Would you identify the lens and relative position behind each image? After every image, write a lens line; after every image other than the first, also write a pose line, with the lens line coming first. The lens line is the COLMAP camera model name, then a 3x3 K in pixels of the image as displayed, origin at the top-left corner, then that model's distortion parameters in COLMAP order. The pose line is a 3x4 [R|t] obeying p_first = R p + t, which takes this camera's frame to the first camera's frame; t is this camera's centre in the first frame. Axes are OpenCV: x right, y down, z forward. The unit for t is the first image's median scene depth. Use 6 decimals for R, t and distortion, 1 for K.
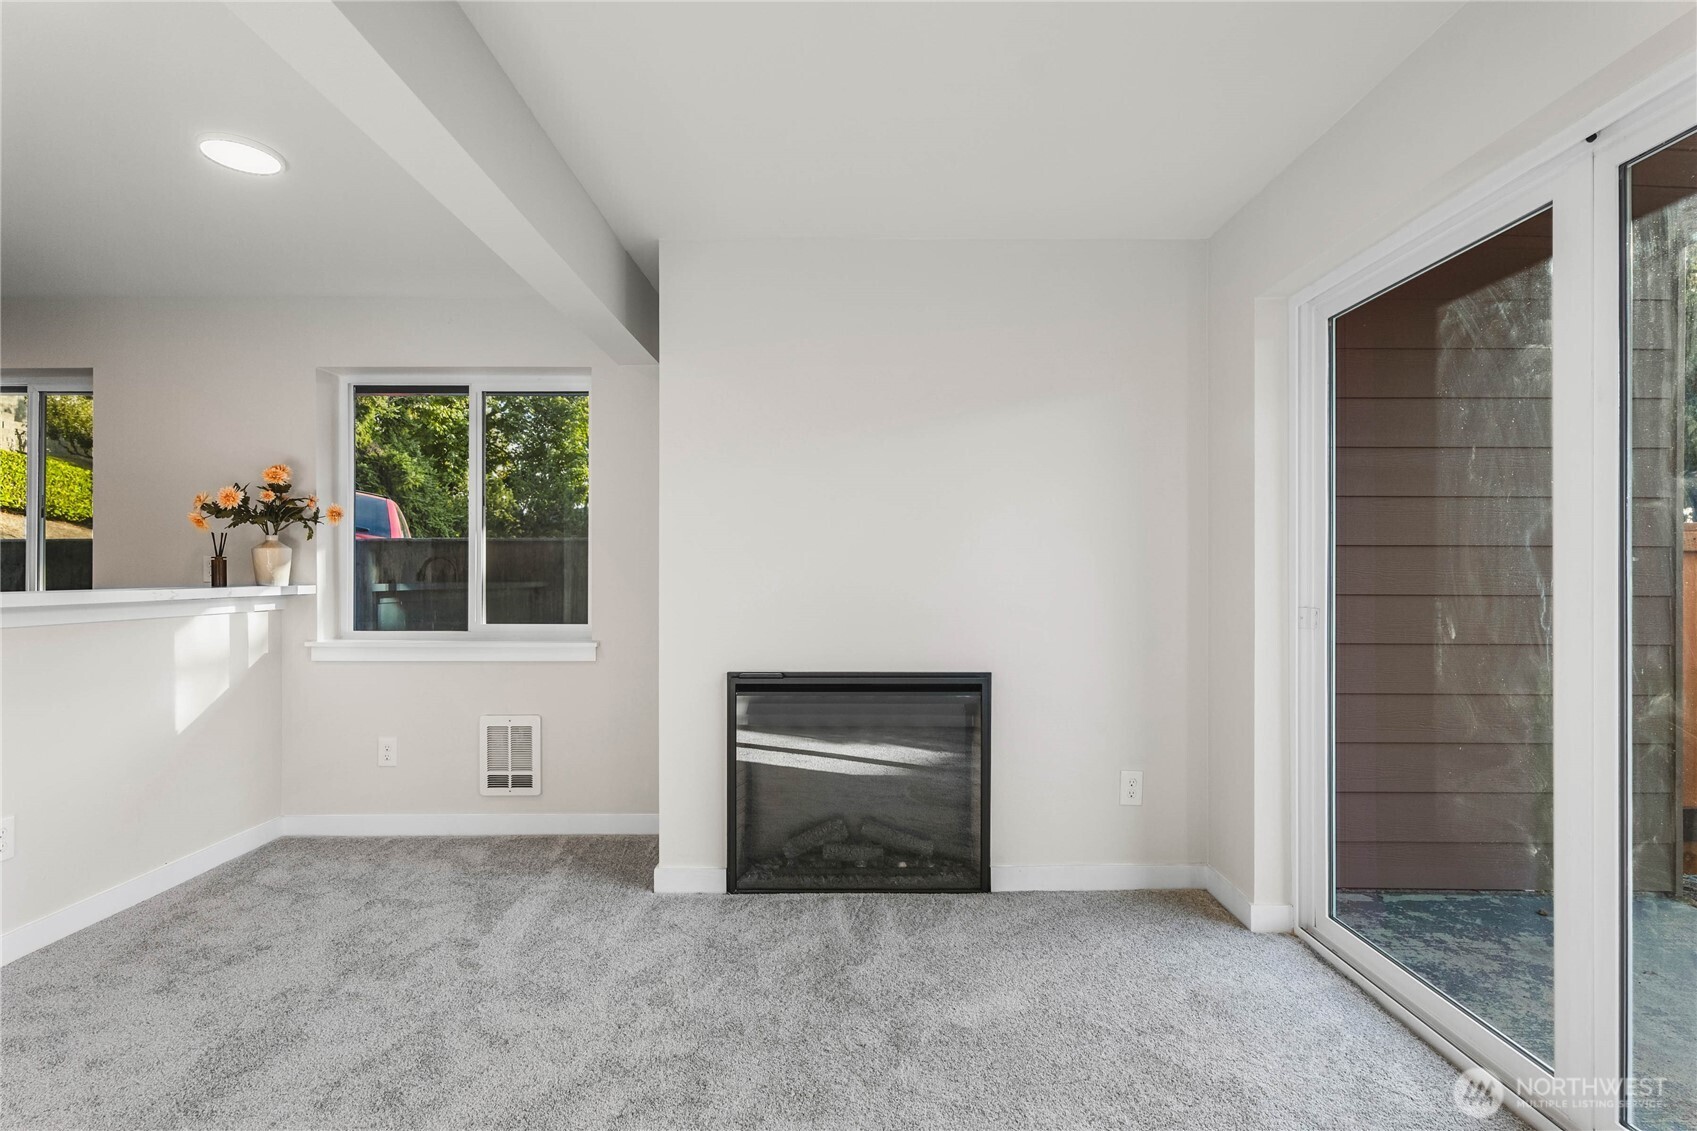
lens RADIAL K [[791.2, 0, 834.6], [0, 791.2, 567.7], [0, 0, 1]] dist [-0.005631, 0.001769]
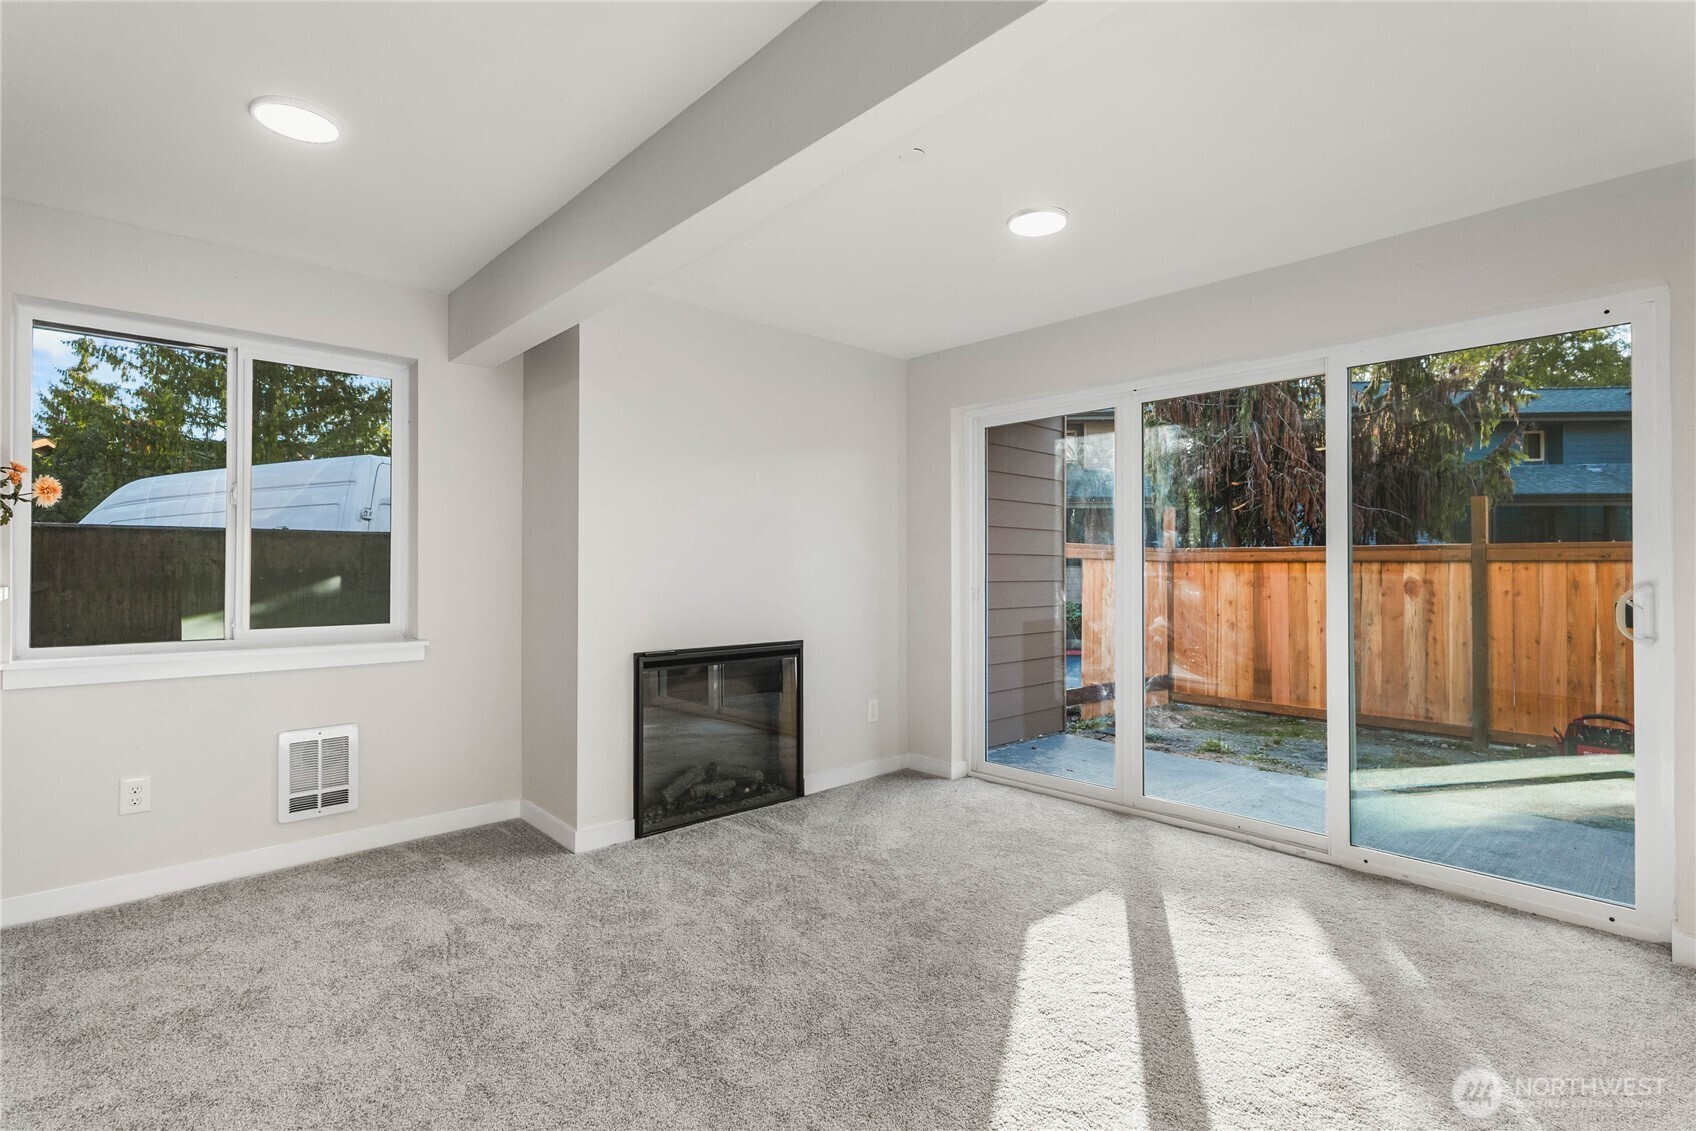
lens RADIAL K [[790.8, 0, 833.4], [0, 790.8, 560.5], [0, 0, 1]] dist [-0.005631, 0.001769]
pose [[0.736114, 0.009897, 0.676785, -0.723259], [-0.002394, 0.999925, -0.012019, 0.005672], [-0.676853, 0.007227, 0.736082, -0.080709]]
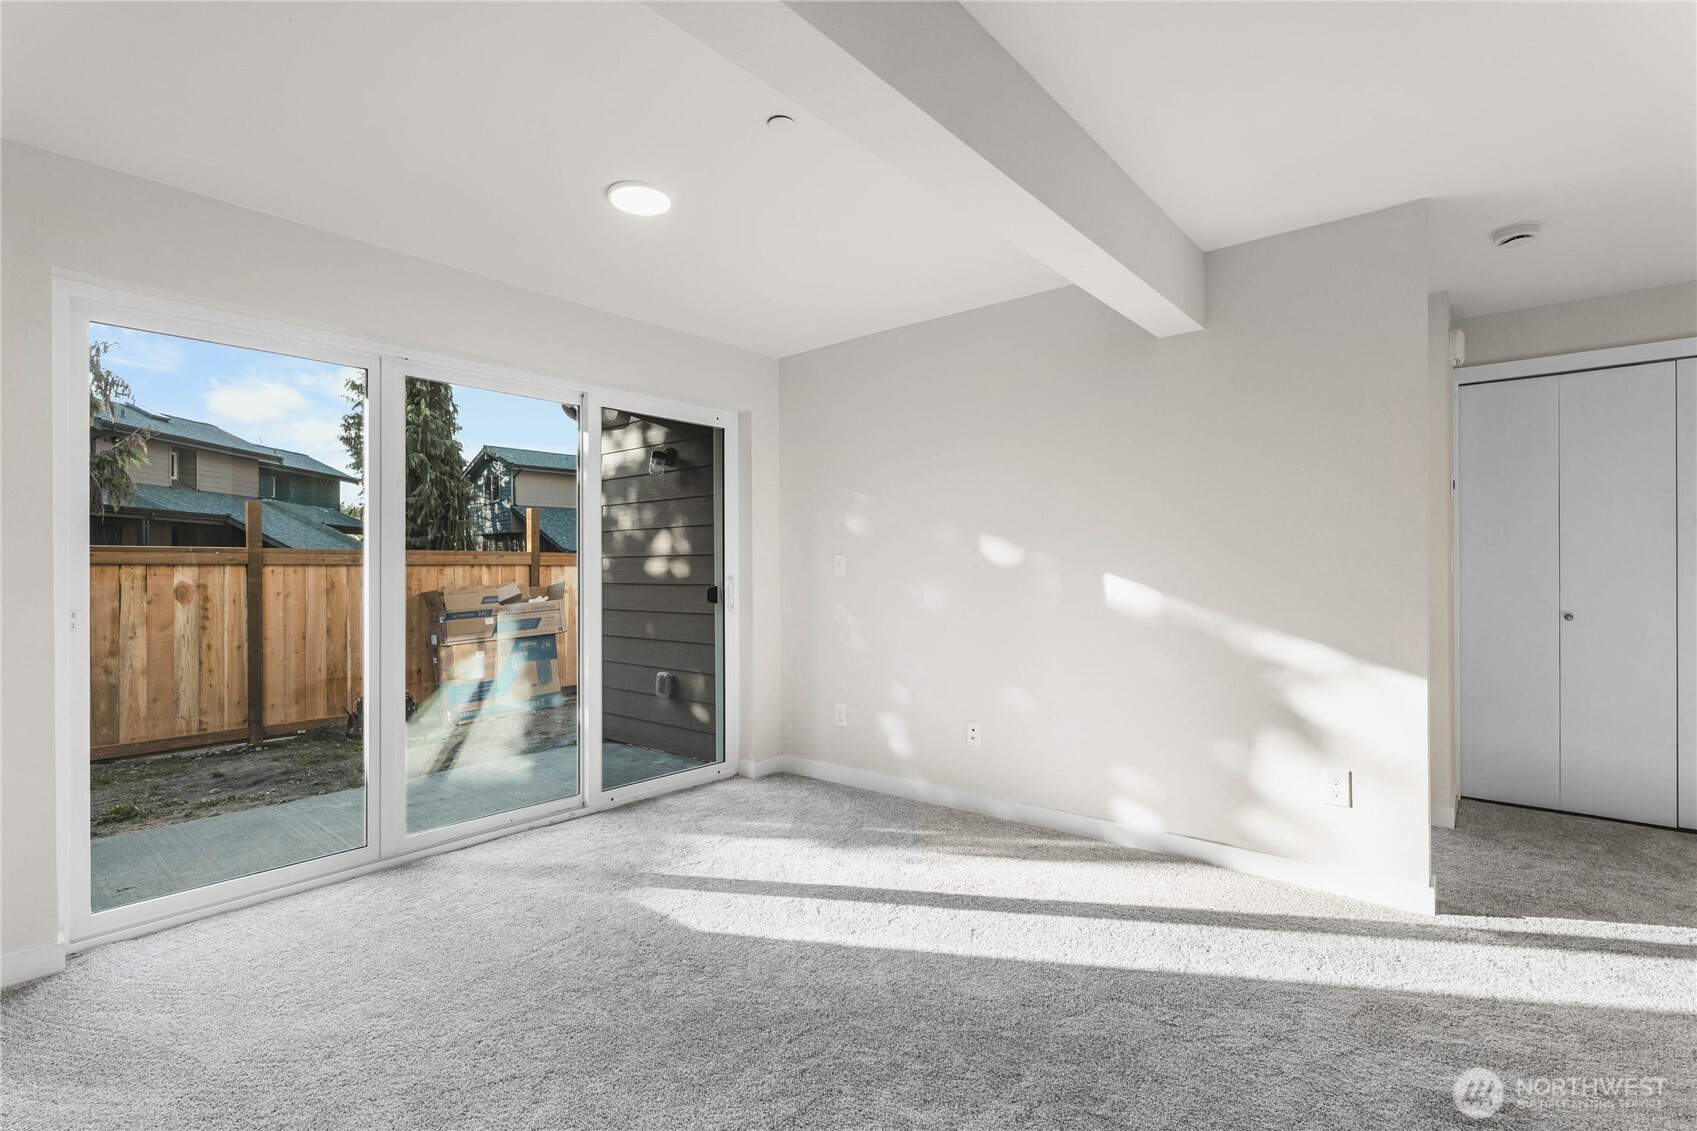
lens RADIAL K [[791.2, 0, 843.6], [0, 791.2, 564.8], [0, 0, 1]] dist [-0.005631, 0.001769]
pose [[-0.768399, 0.011889, 0.639861, -0.646592], [0.008812, 0.999929, -0.007997, 0.009811], [-0.639911, -0.000506, -0.768449, 0.981084]]
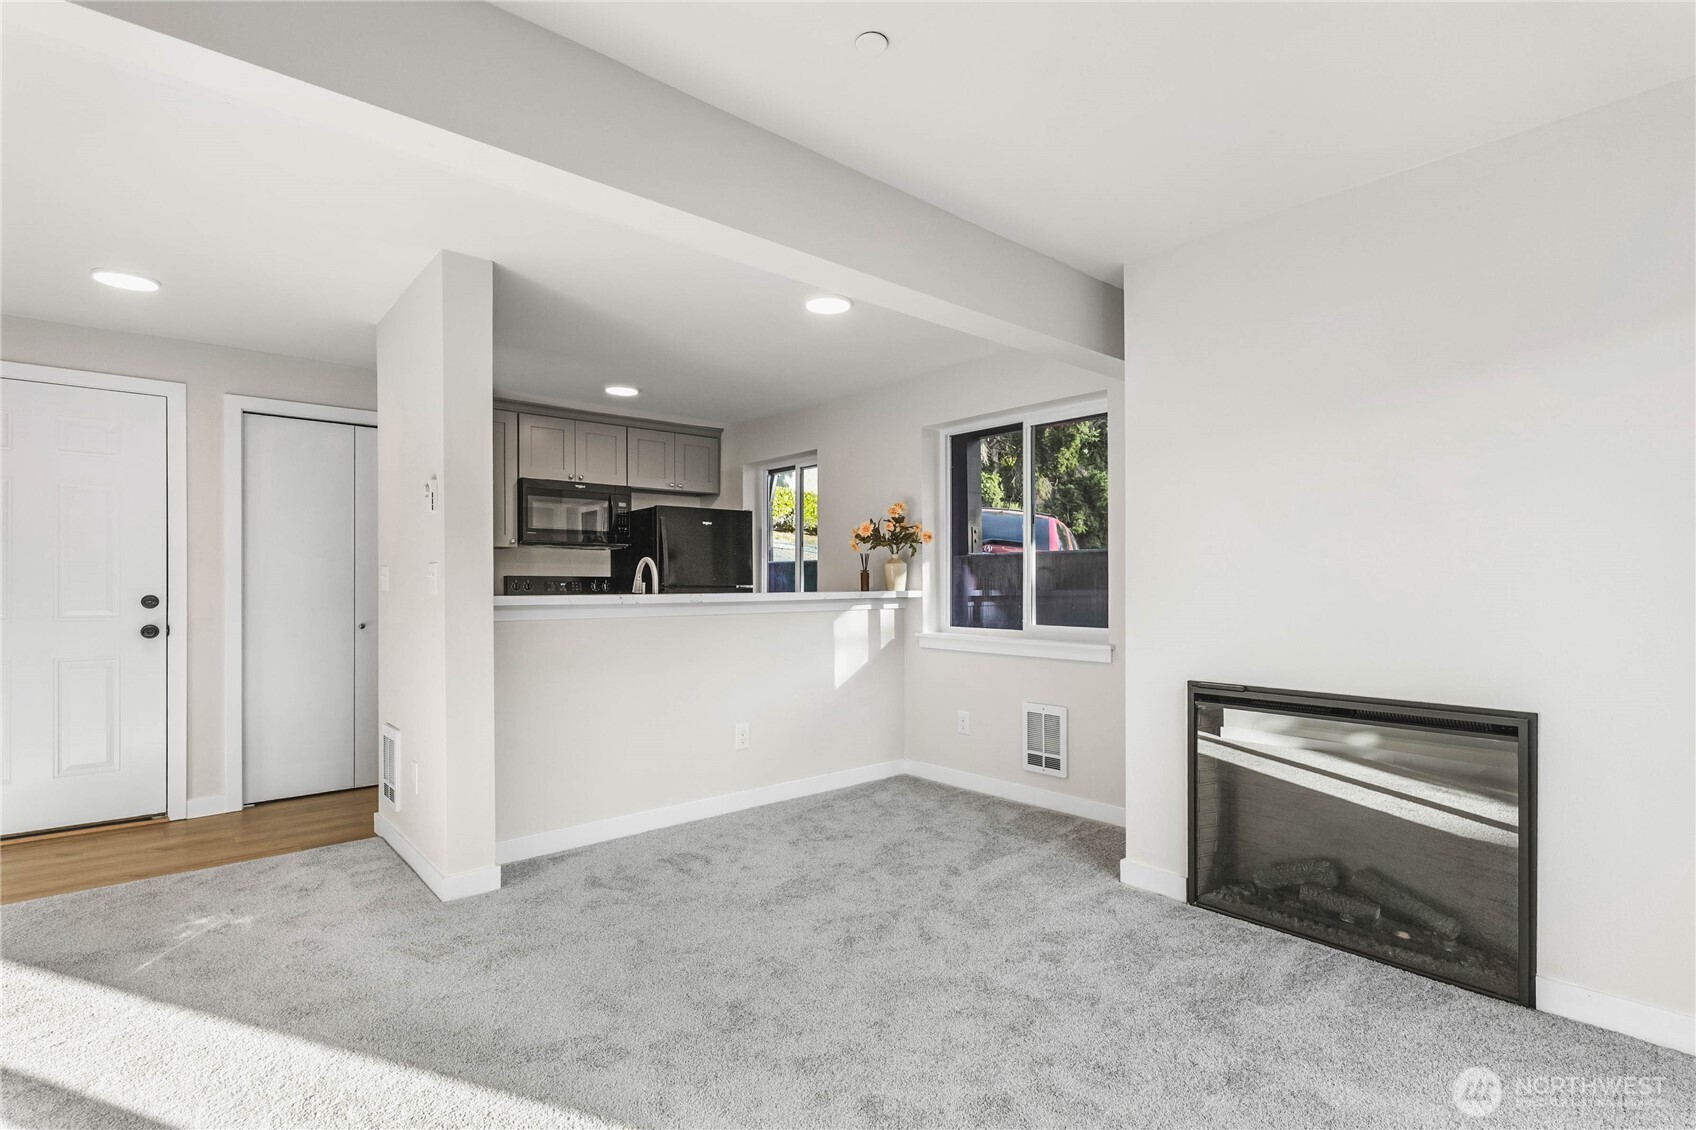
lens RADIAL K [[790.8, 0, 836.4], [0, 790.8, 574.6], [0, 0, 1]] dist [-0.005631, 0.001769]
pose [[0.653321, -0.007827, -0.757041, 0.329196], [0.006604, 0.999967, -0.004640, 0.000451], [0.757052, -0.001968, 0.653351, 0.017825]]
